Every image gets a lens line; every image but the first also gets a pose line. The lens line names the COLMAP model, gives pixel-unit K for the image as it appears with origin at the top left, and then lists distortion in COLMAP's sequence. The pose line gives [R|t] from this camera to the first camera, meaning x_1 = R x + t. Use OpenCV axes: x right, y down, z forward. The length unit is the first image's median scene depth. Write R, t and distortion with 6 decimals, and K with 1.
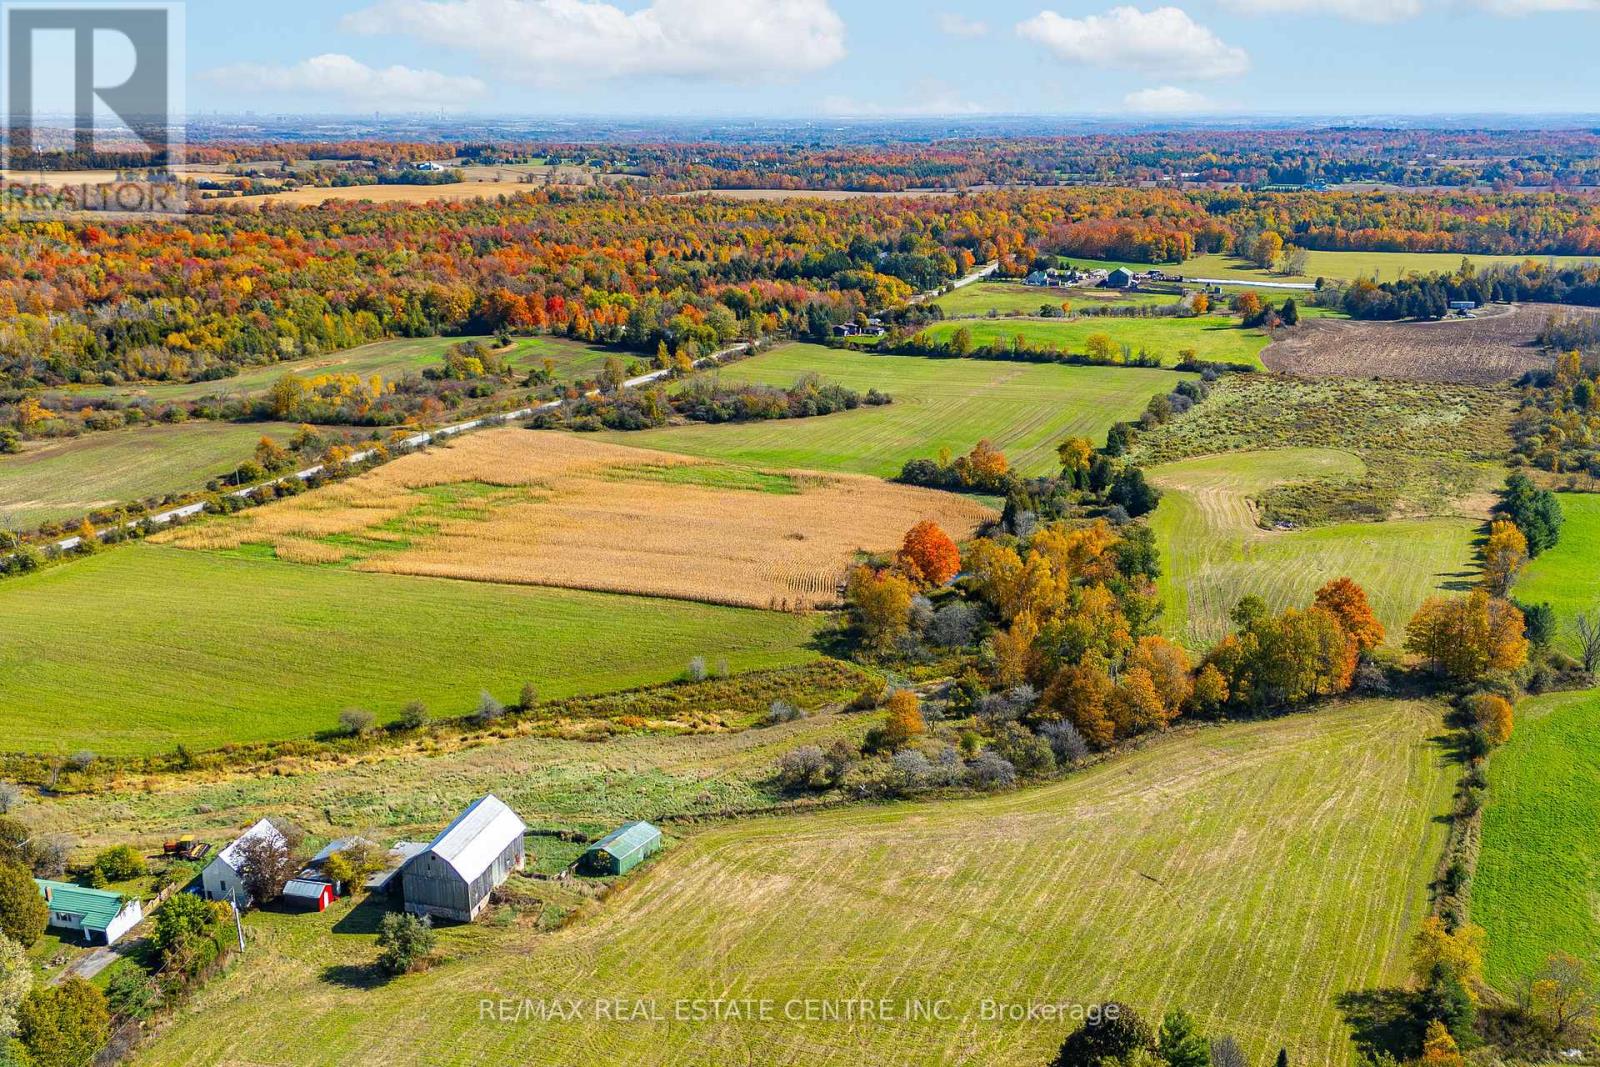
lens RADIAL K [[1445.3, 0, 800.0], [0, 1445.3, 533.5], [0, 0, 1]] dist [0.108040, -0.151108]
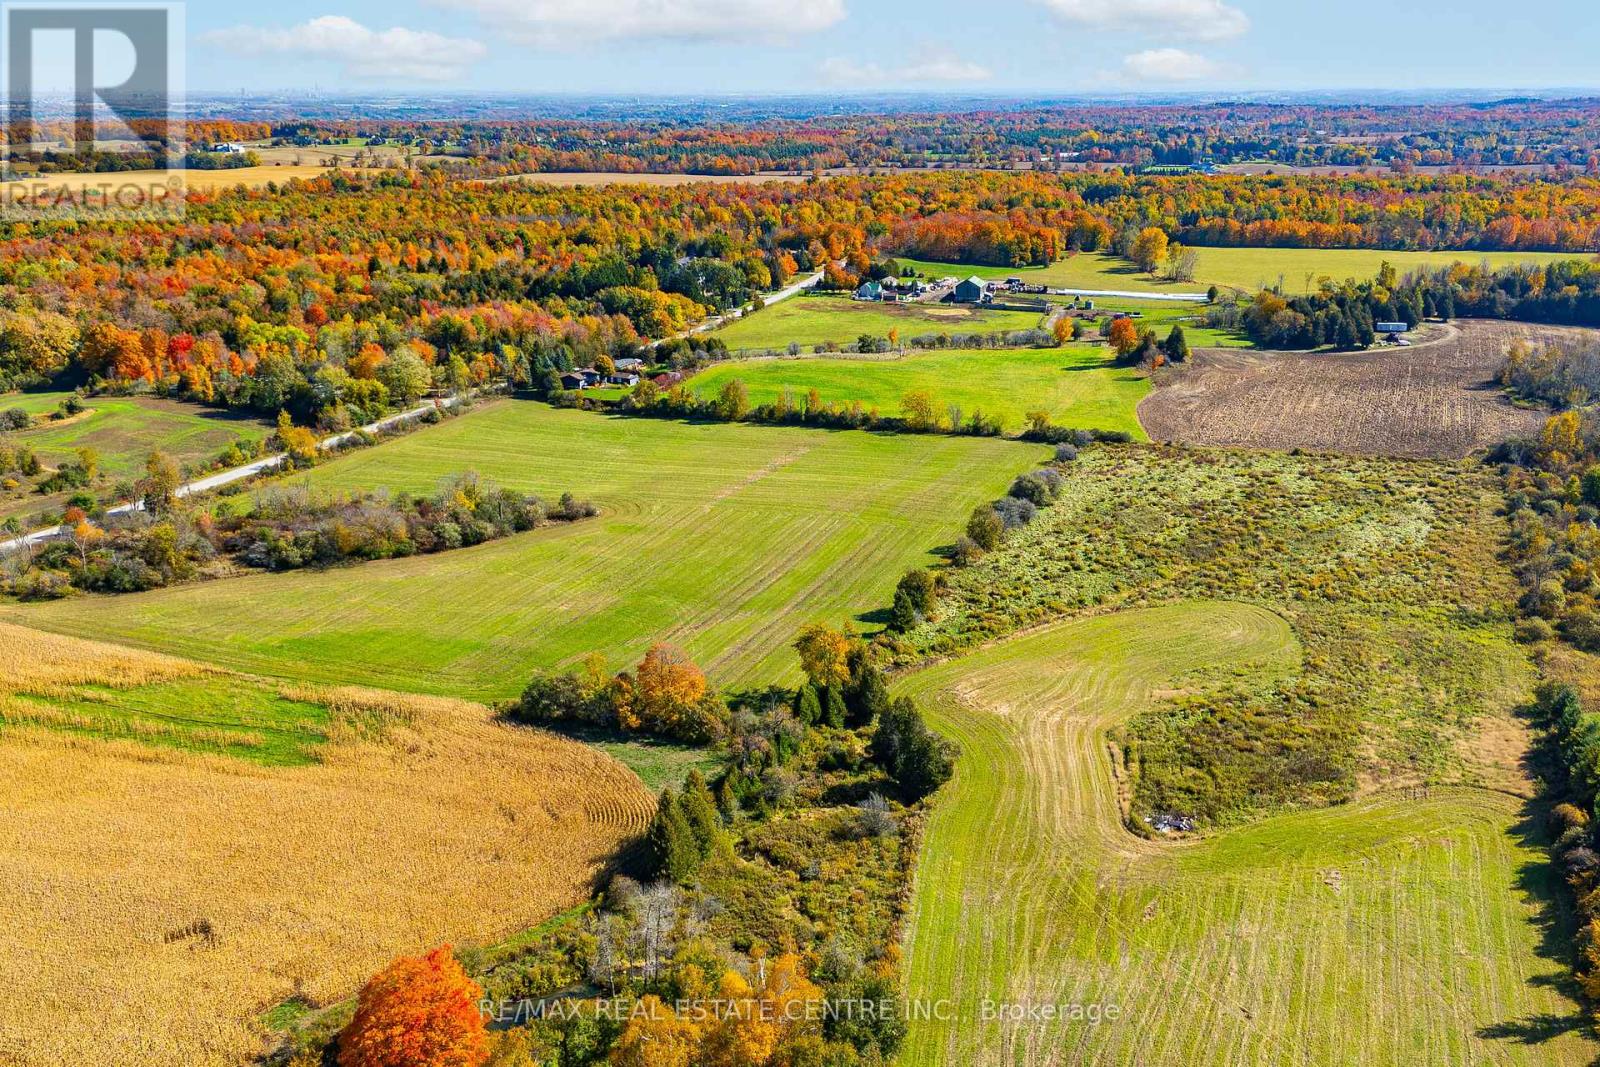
lens RADIAL K [[1422.5, 0, 800.0], [0, 1422.5, 533.5], [0, 0, 1]] dist [0.139480, -0.263320]
pose [[0.997742, -0.022730, 0.063207, 0.095807], [0.021581, 0.999590, 0.018804, -0.076185], [-0.063608, -0.017398, 0.997823, 0.281762]]
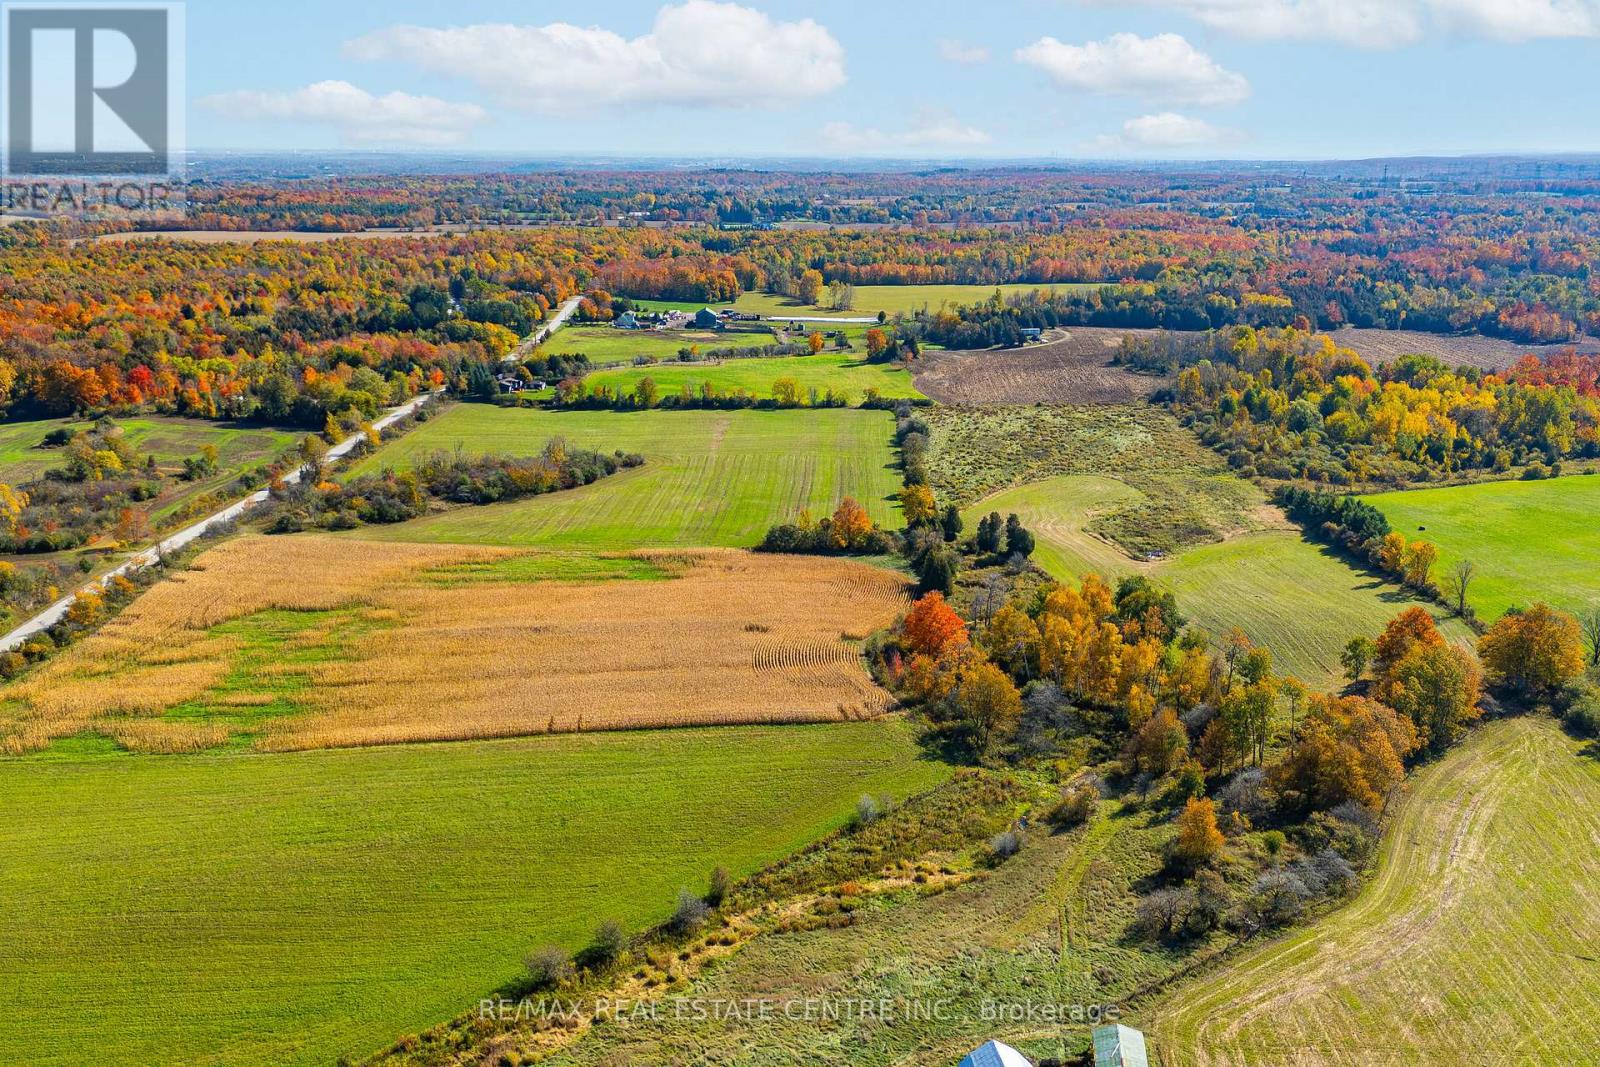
lens RADIAL K [[1422.5, 0, 800.0], [0, 1422.5, 533.5], [0, 0, 1]] dist [0.139480, -0.263320]
pose [[0.908026, -0.103096, 0.406028, -0.182046], [0.111628, 0.993746, 0.002685, -0.030694], [-0.403766, 0.042886, 0.913856, 0.104675]]
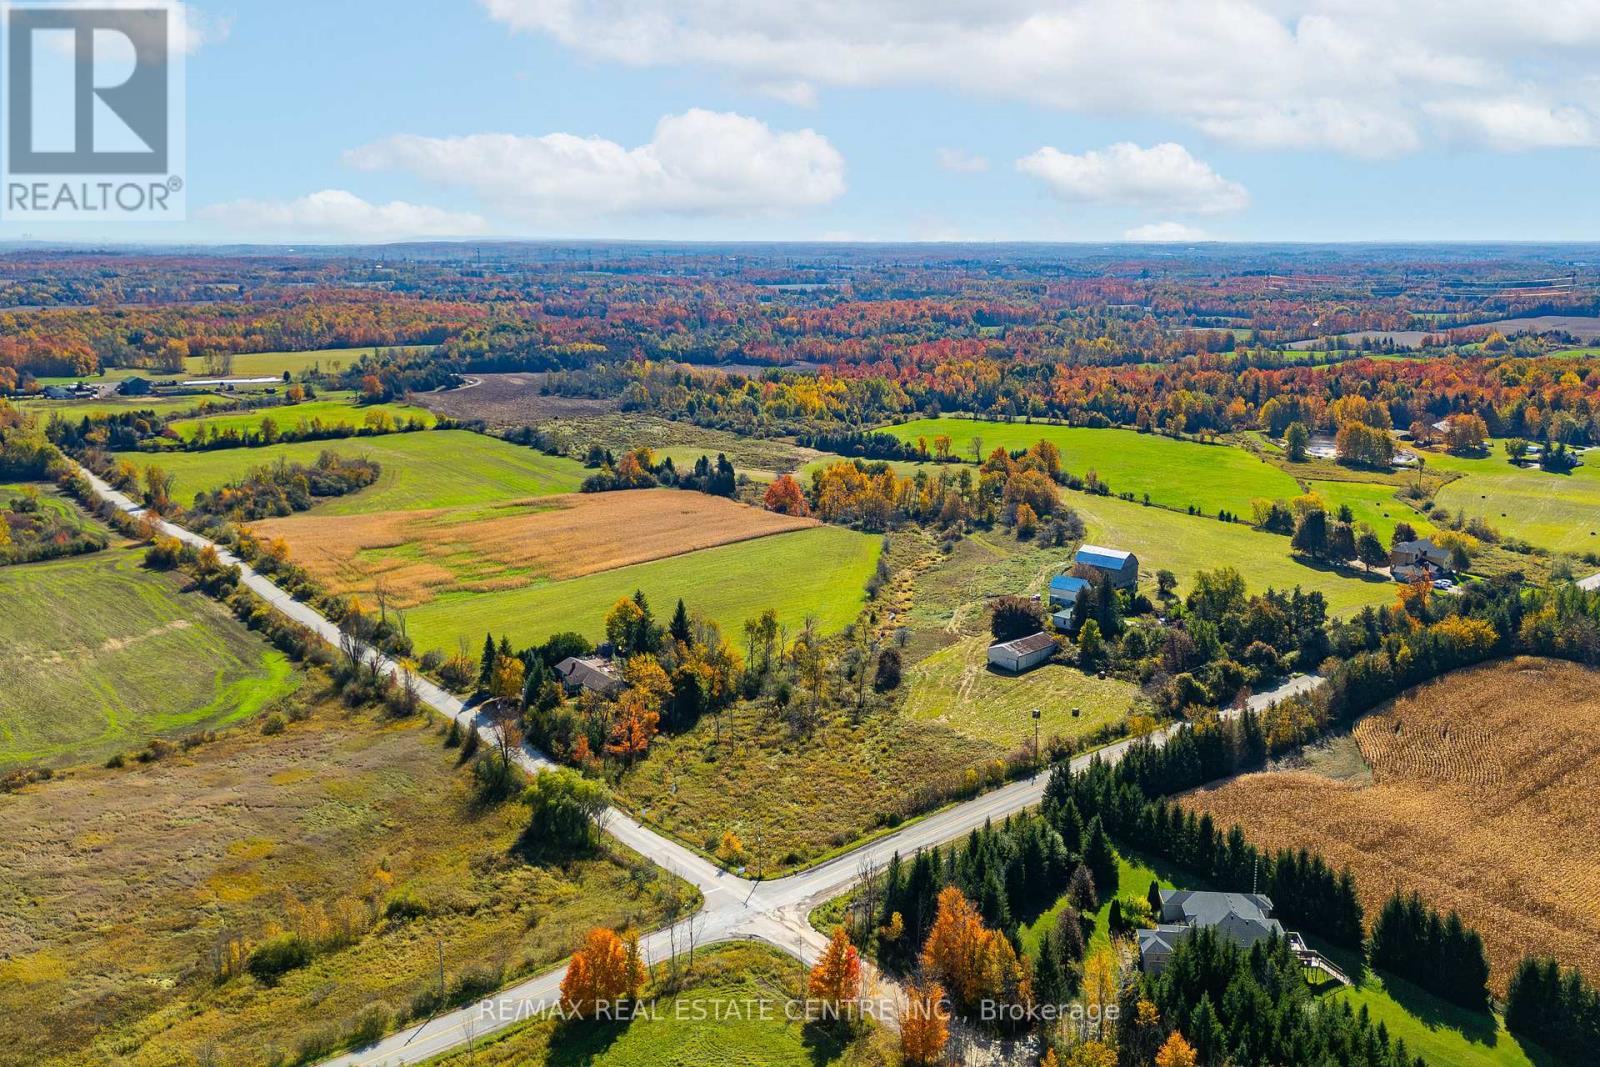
lens RADIAL K [[1481.6, 0, 804.4], [0, 1481.6, 533.4], [0, 0, 1]] dist [0.162786, -0.311824]
pose [[0.462004, -0.174205, 0.869601, -0.707086], [0.250284, 0.966274, 0.060600, -0.021233], [-0.850829, 0.189649, 0.490023, 0.087618]]
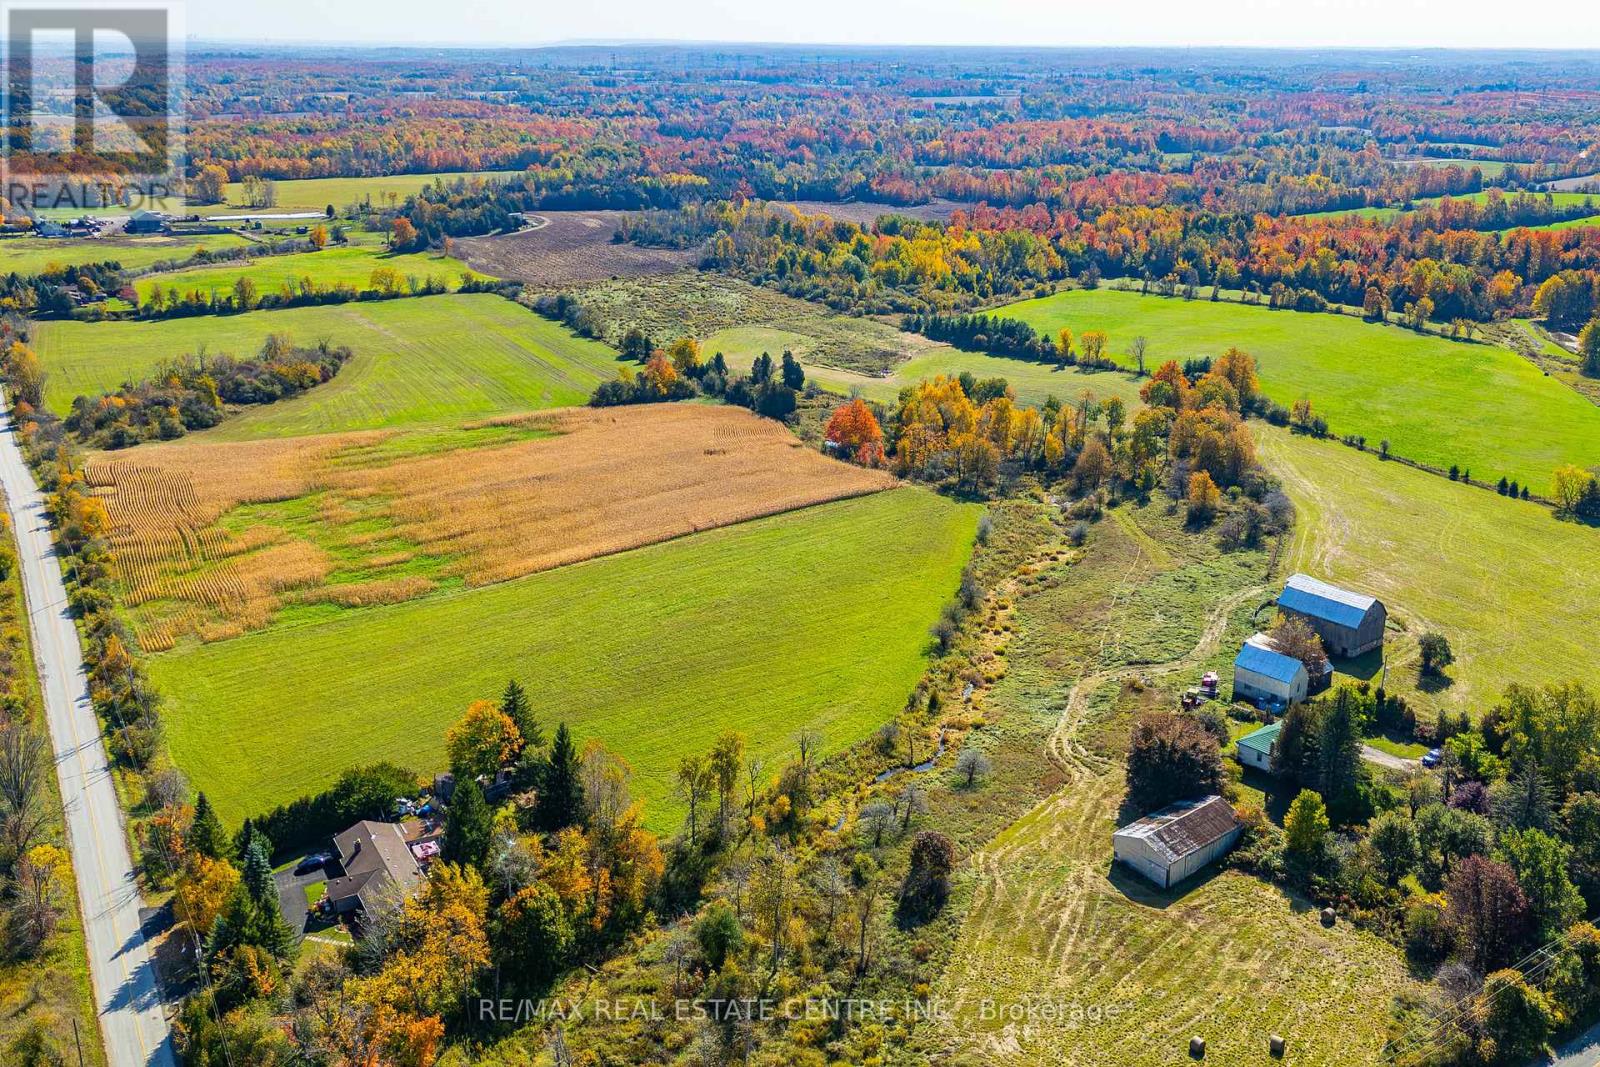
lens RADIAL K [[1512.0, 0, 800.0], [0, 1512.0, 533.5], [0, 0, 1]] dist [0.097950, -0.112172]
pose [[0.559673, -0.252880, 0.789188, -0.472307], [0.227841, 0.962560, 0.146855, -0.048397], [-0.796777, 0.097618, 0.596336, 0.166823]]
